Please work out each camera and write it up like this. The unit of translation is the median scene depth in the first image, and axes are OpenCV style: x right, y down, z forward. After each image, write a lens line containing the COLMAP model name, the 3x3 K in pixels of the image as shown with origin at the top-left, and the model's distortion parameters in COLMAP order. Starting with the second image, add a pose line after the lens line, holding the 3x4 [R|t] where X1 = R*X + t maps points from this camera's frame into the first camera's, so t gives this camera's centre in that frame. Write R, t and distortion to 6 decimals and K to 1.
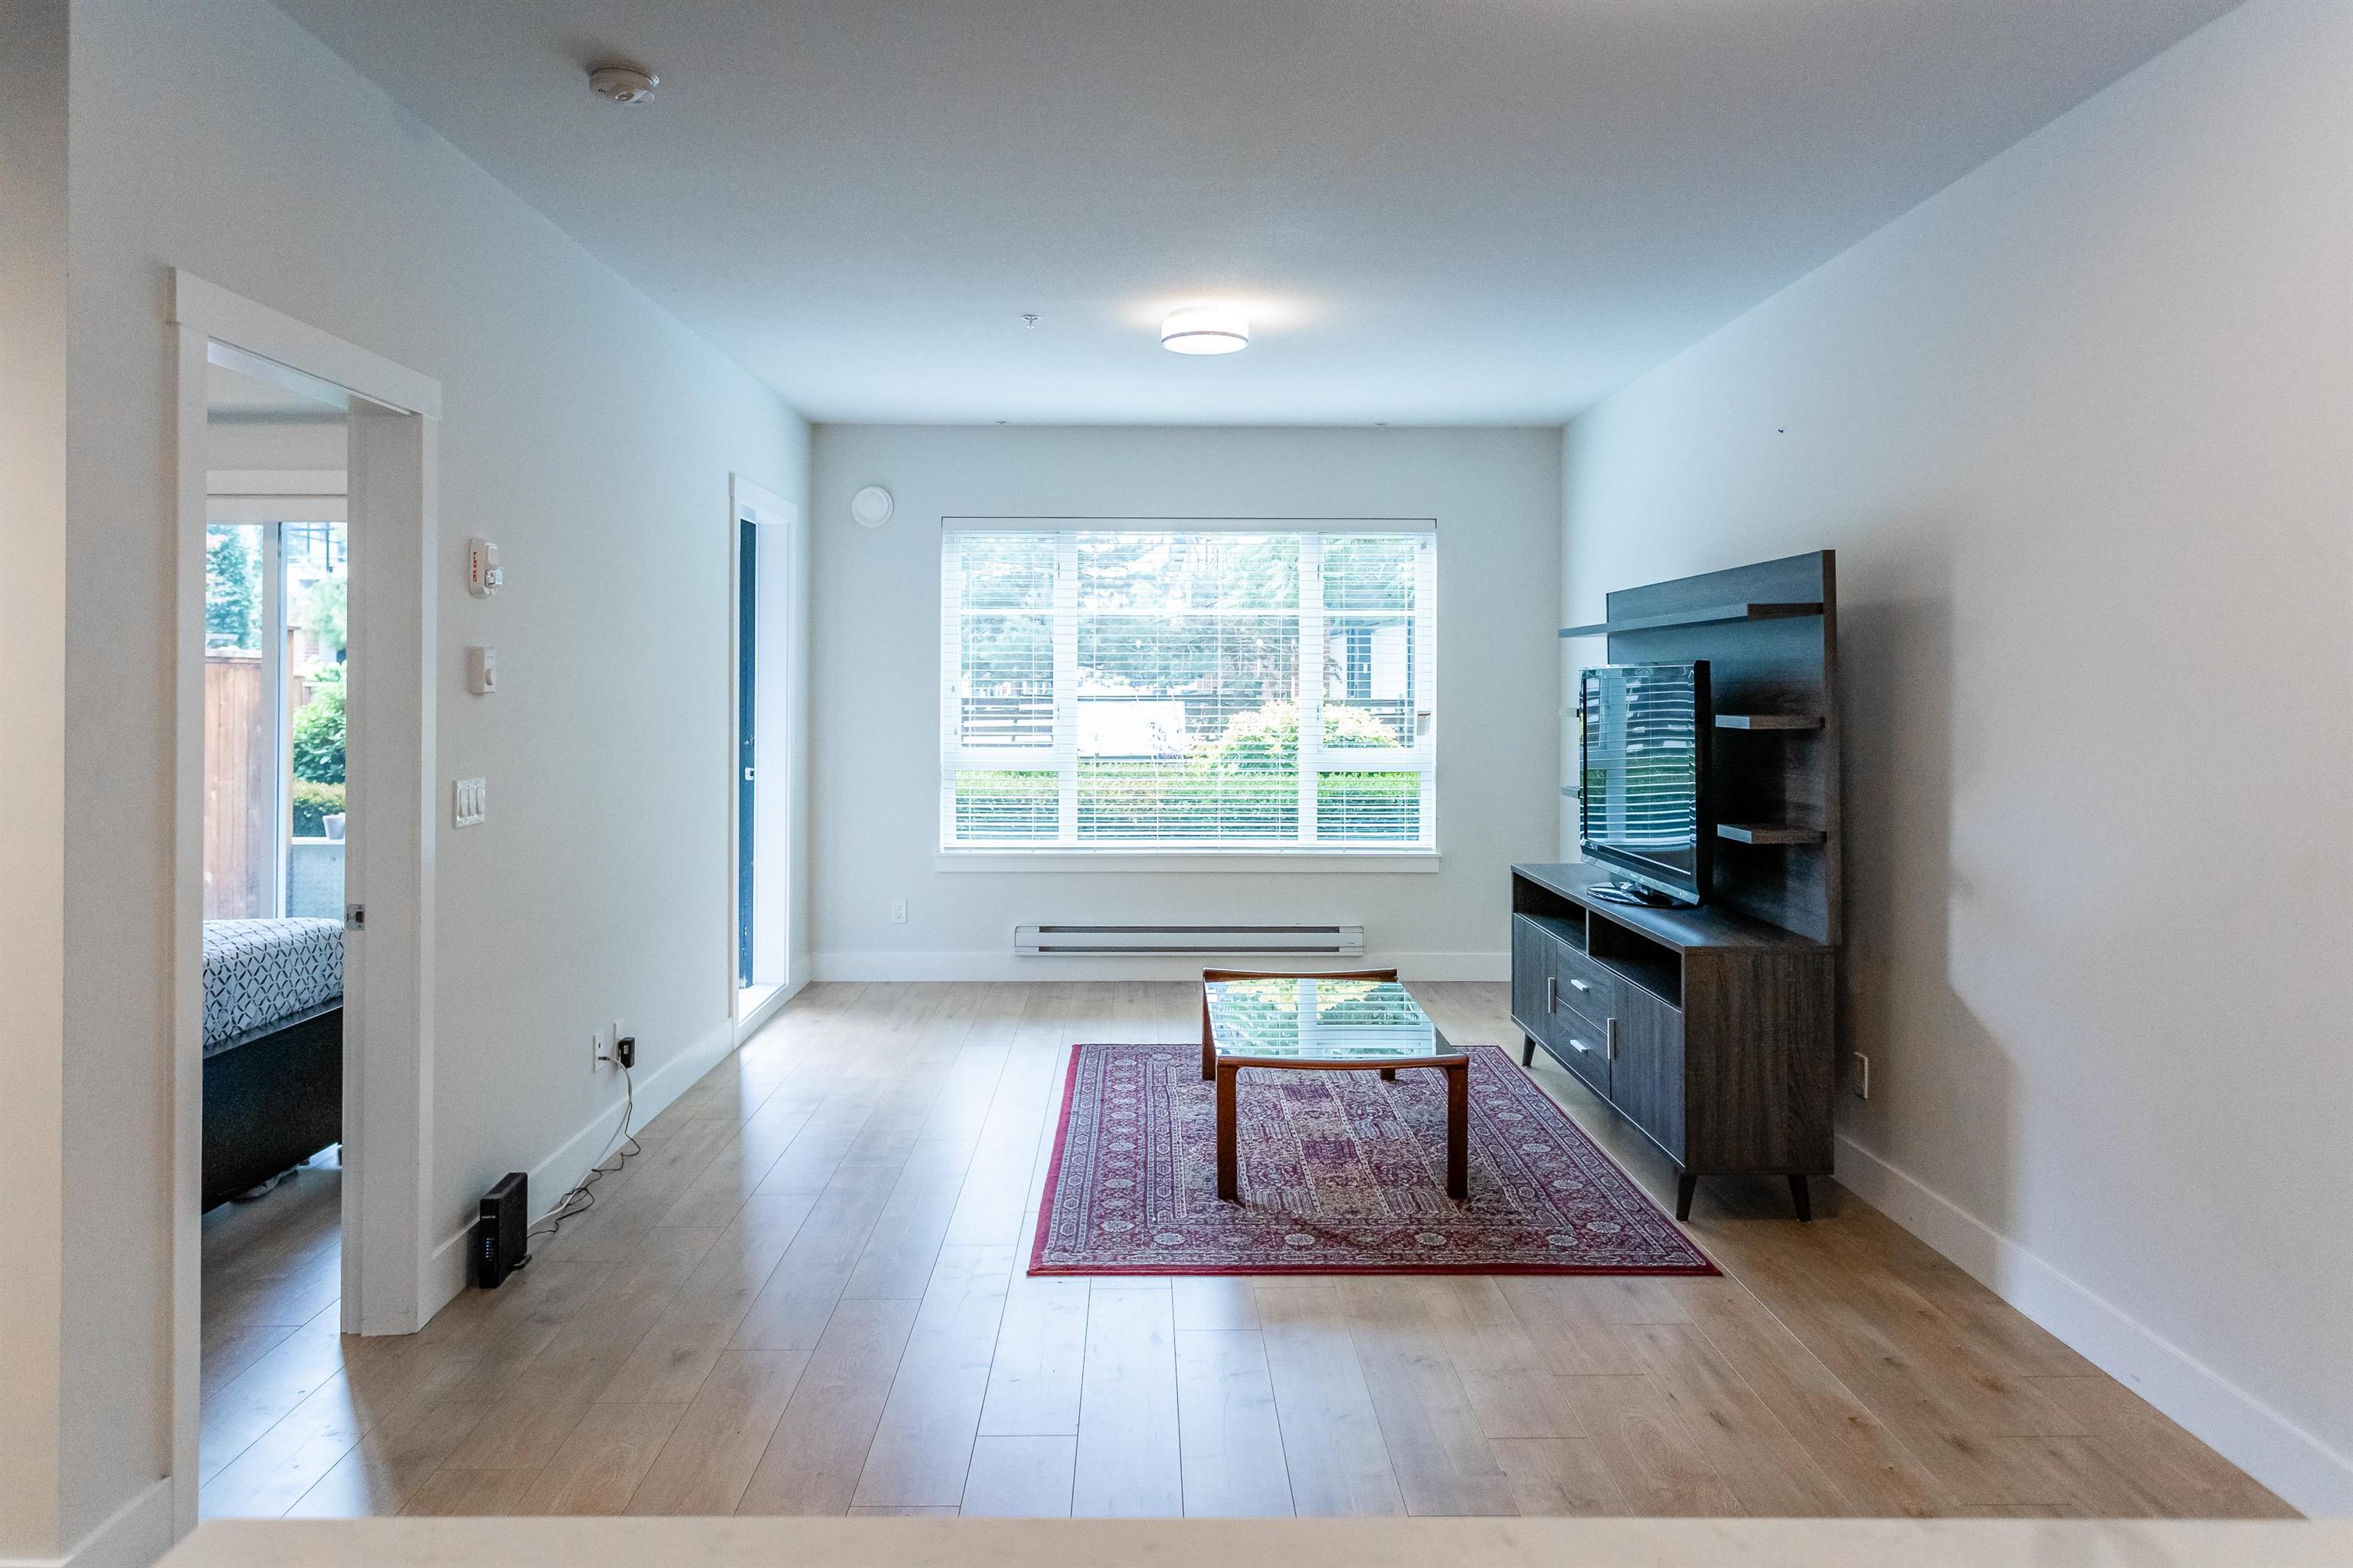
lens RADIAL K [[1489.6, 0, 1147.9], [0, 1489.6, 682.8], [0, 0, 1]] dist [-0.006584, 0.001228]
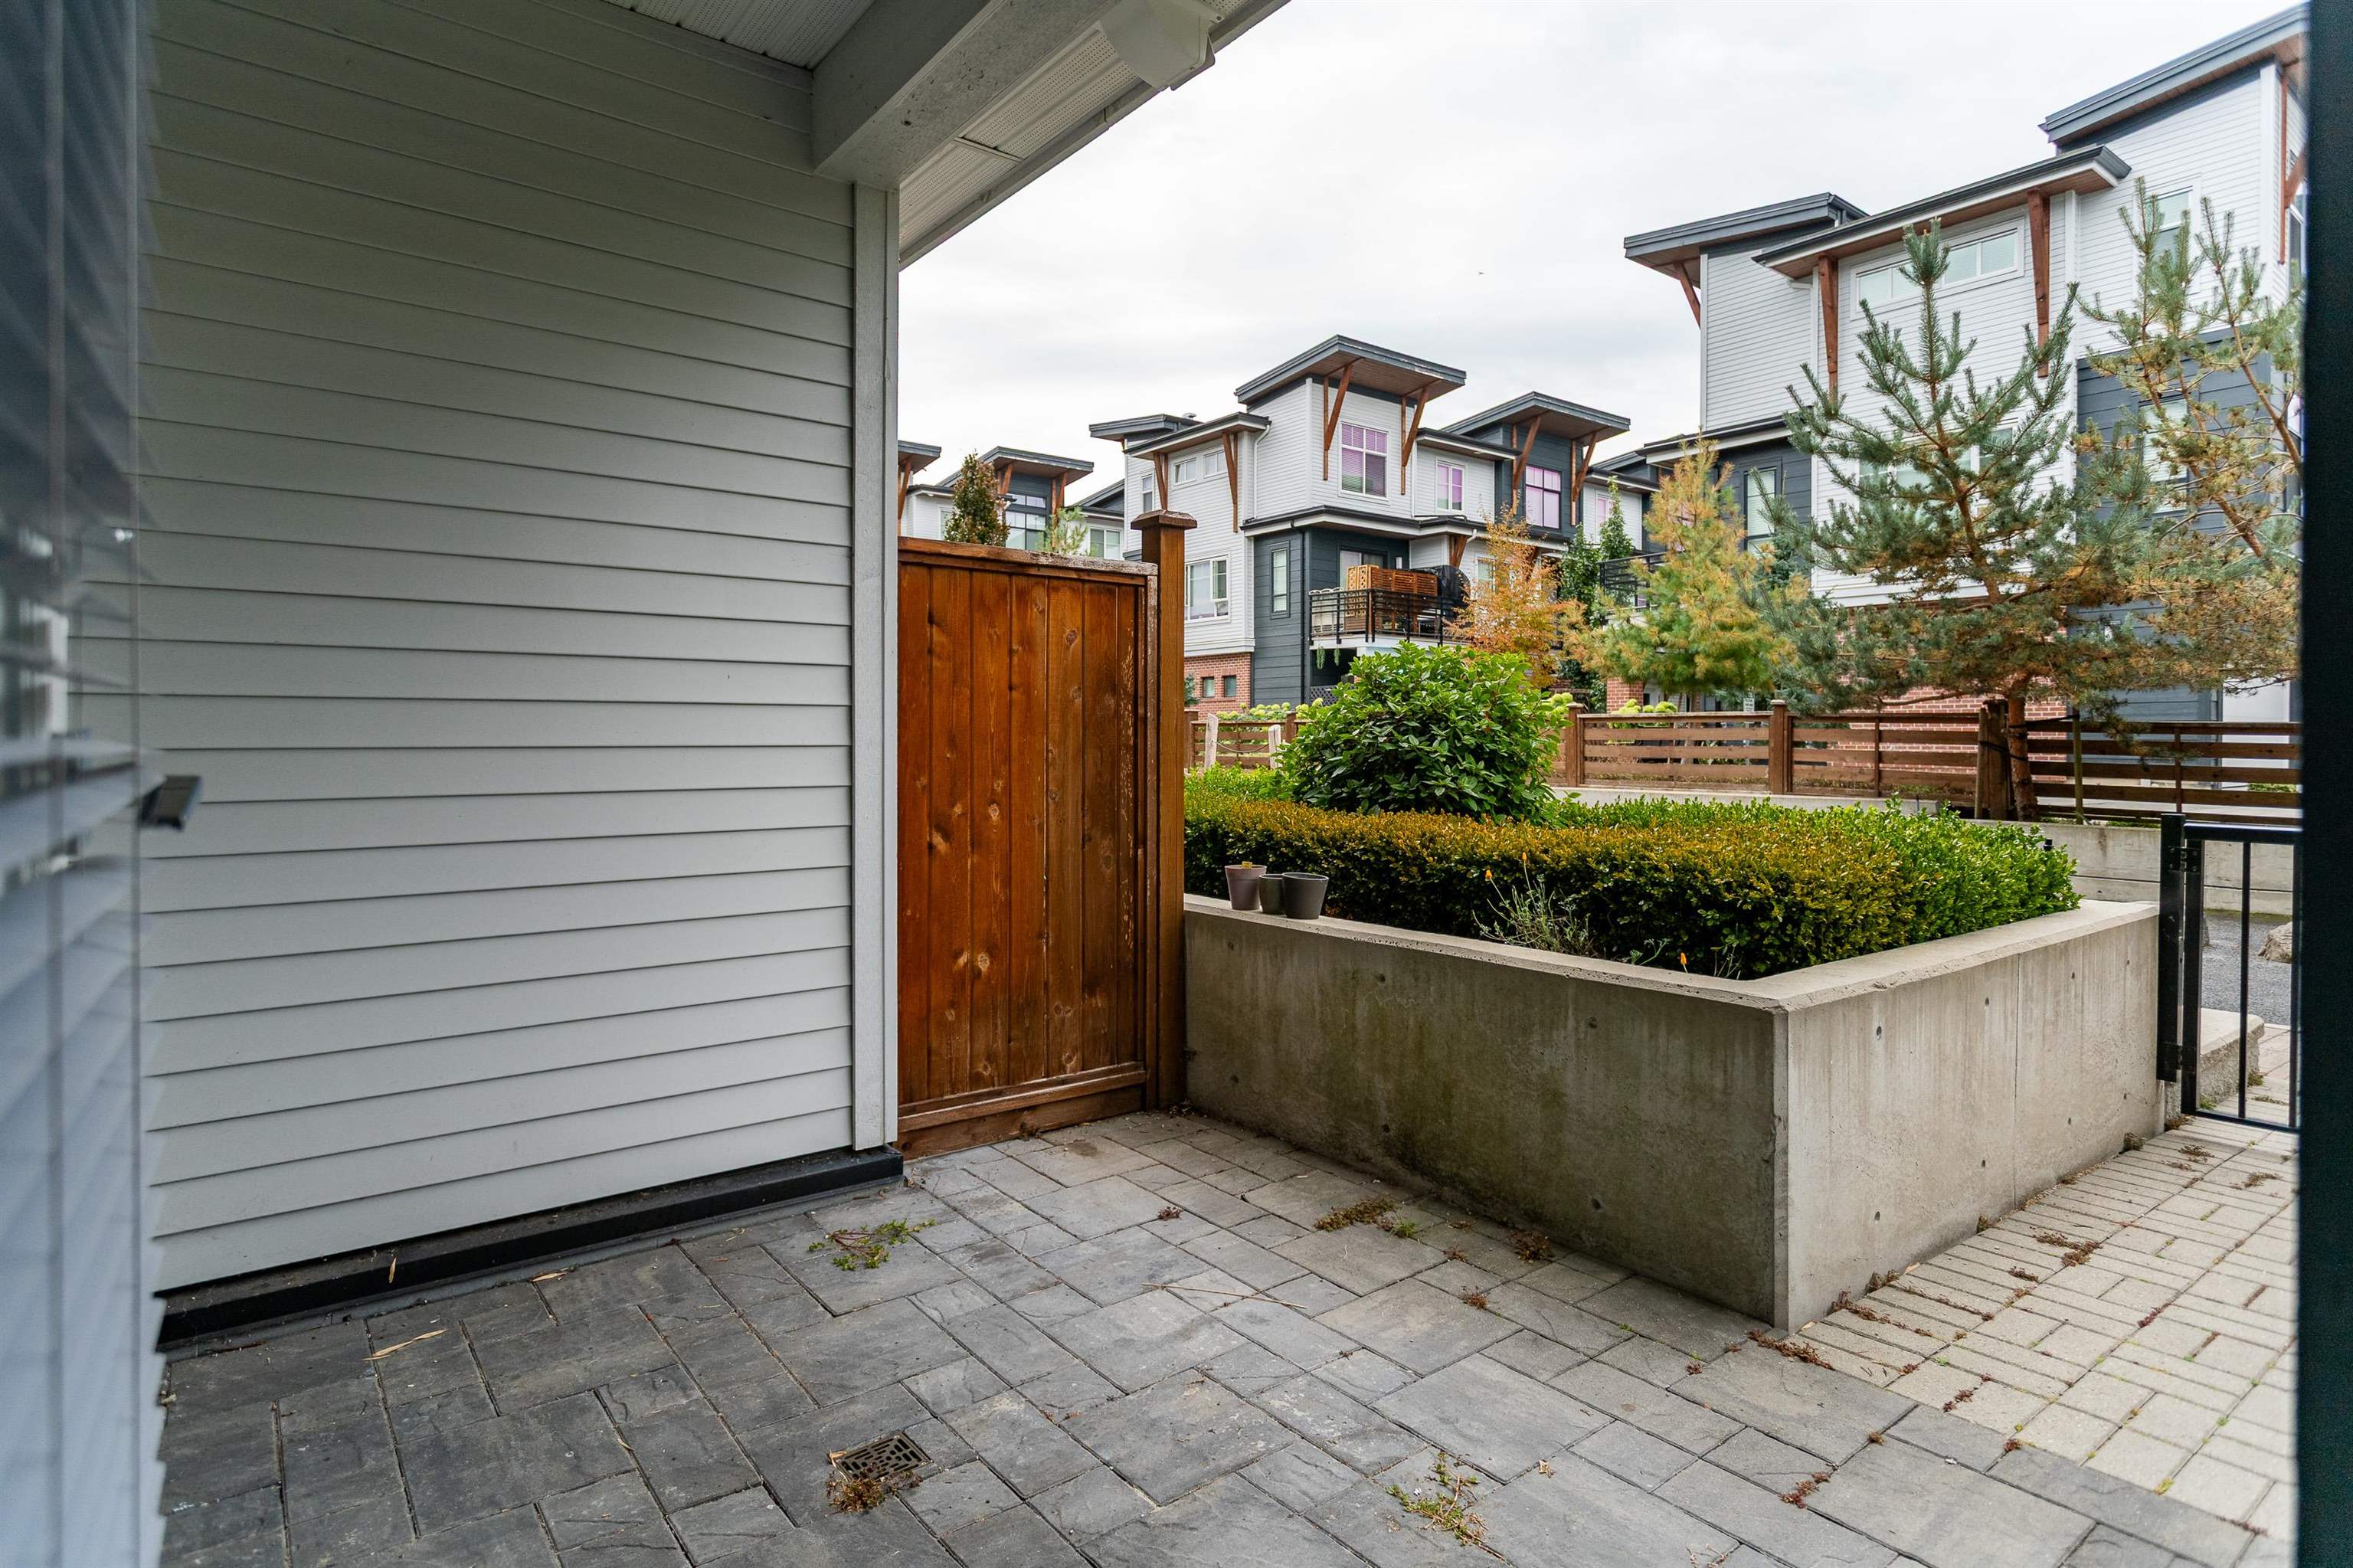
lens RADIAL K [[1248.7, 0, 1182.9], [0, 1248.7, 752.5], [0, 0, 1]] dist [0.001283, 0.000731]
pose [[0.614308, 0.006578, -0.789039, -0.404670], [-0.000823, 0.999970, 0.007696, 0.090227], [0.789066, -0.004078, 0.614295, 1.412297]]
